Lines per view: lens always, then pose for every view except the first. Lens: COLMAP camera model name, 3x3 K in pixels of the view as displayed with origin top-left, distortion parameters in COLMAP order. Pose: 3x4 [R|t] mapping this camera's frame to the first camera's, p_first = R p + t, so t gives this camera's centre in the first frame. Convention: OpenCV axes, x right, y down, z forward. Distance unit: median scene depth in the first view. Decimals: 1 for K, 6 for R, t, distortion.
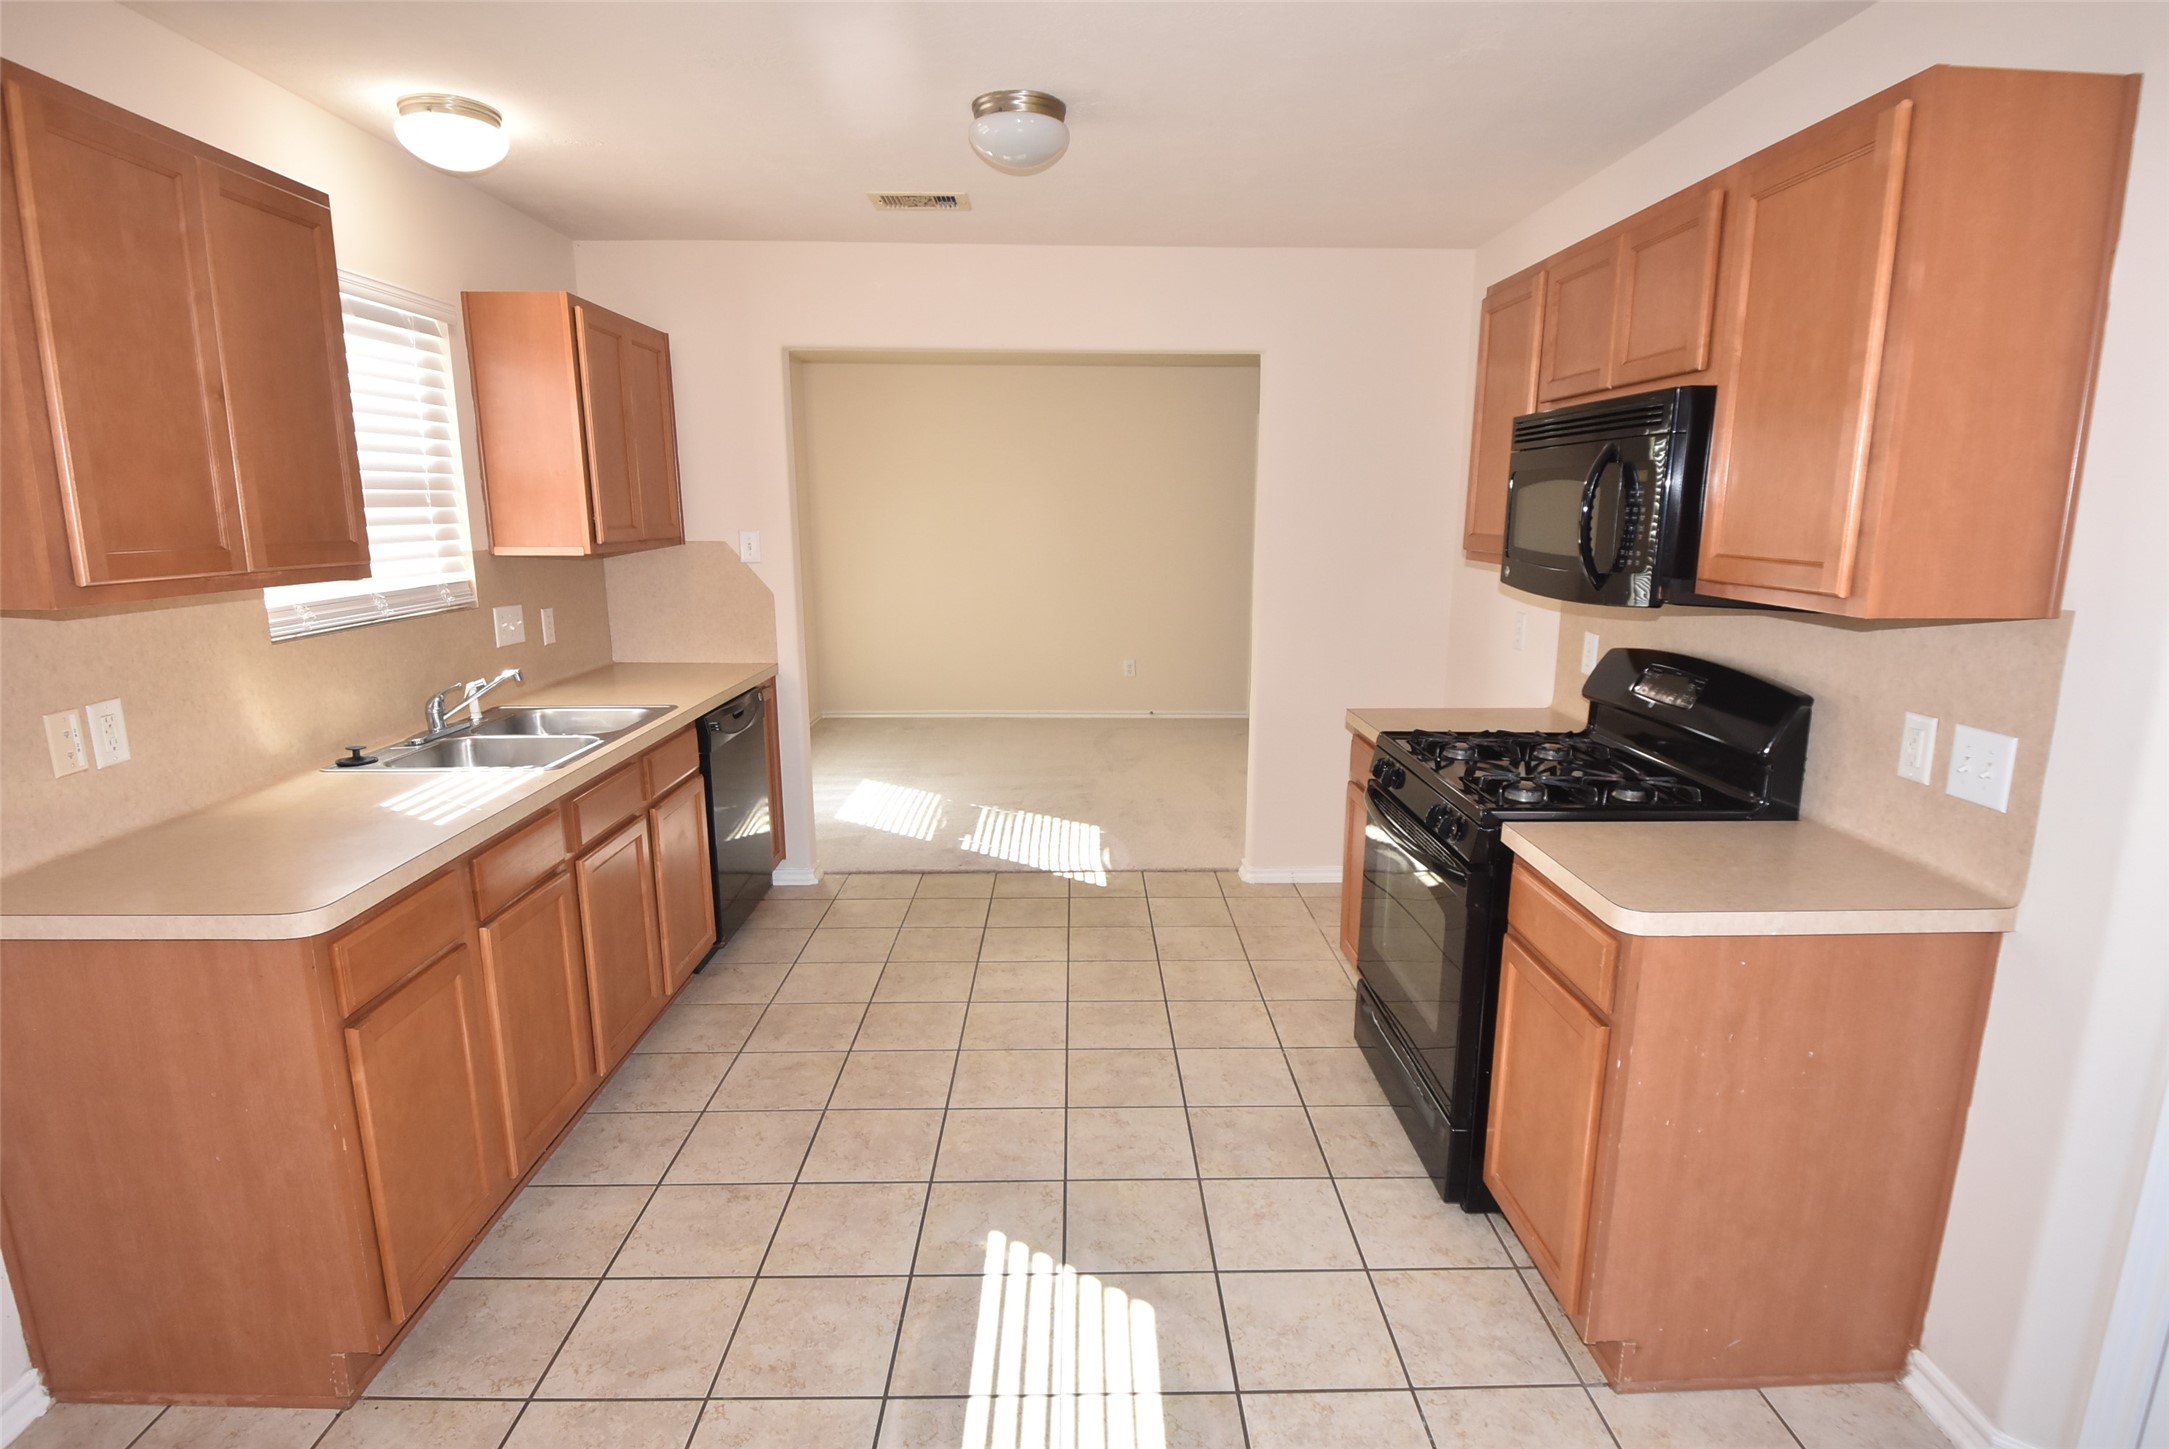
lens RADIAL K [[1097.8, 0, 1087.1], [0, 1097.8, 728.0], [0, 0, 1]] dist [-0.023268, -0.008651]
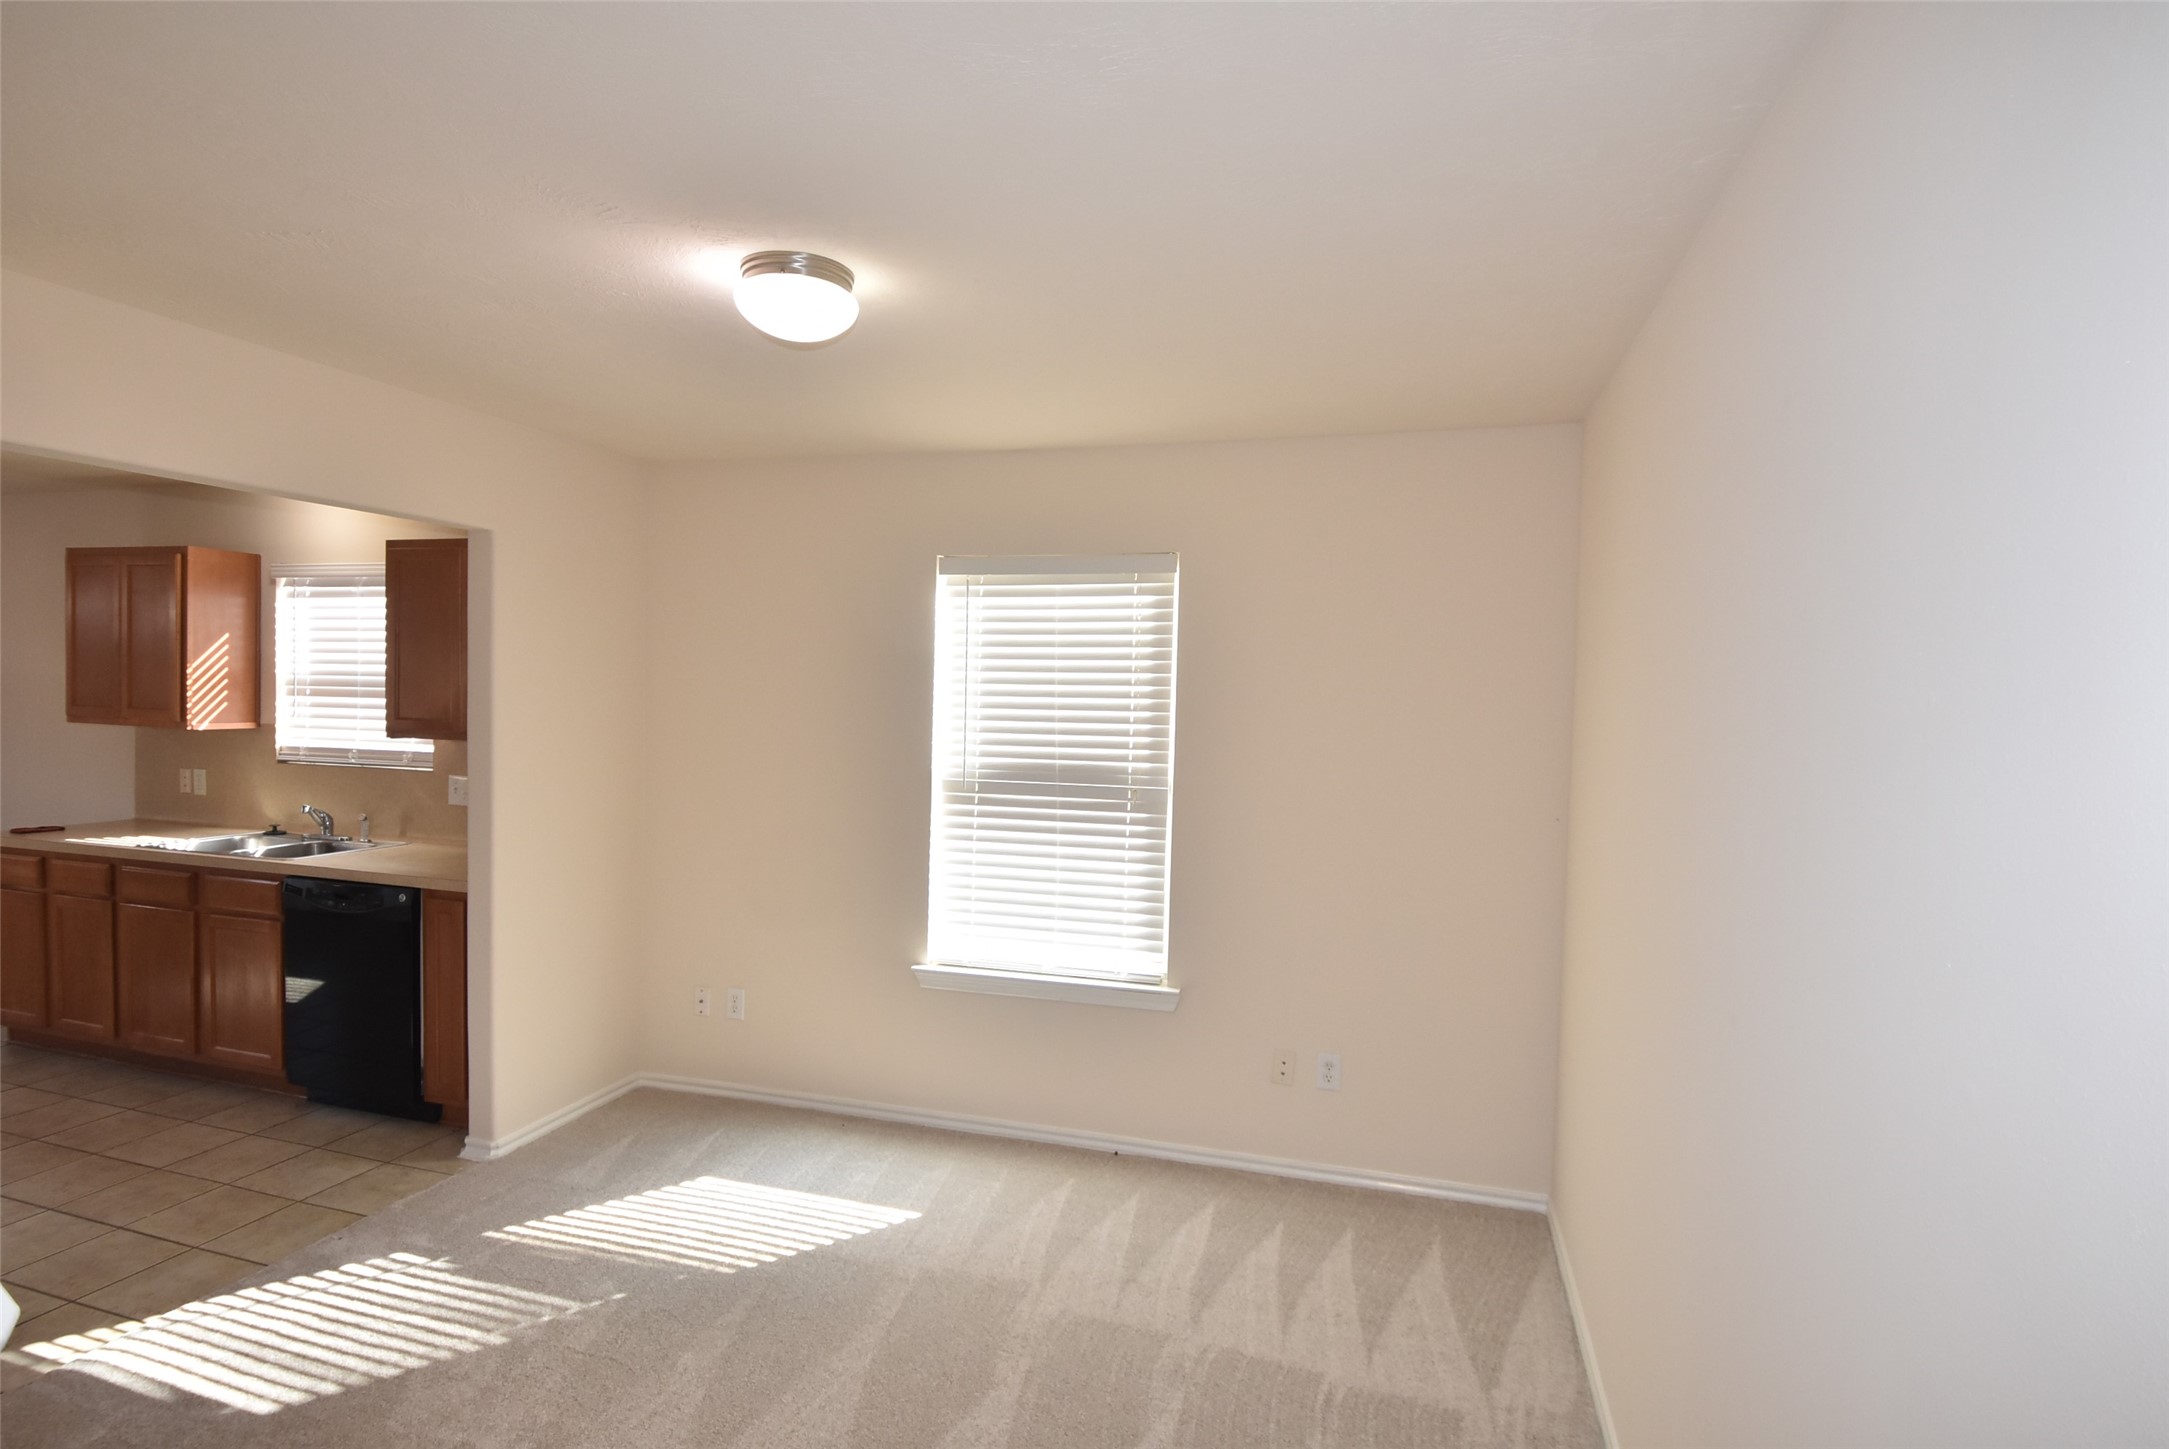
lens RADIAL K [[1097.8, 0, 1074.1], [0, 1097.8, 738.4], [0, 0, 1]] dist [-0.023268, -0.008651]
pose [[-0.329827, 0.009356, -0.943995, 0.524284], [-0.196898, 0.977278, 0.078481, -0.468168], [0.923280, 0.211756, -0.320490, 2.481525]]
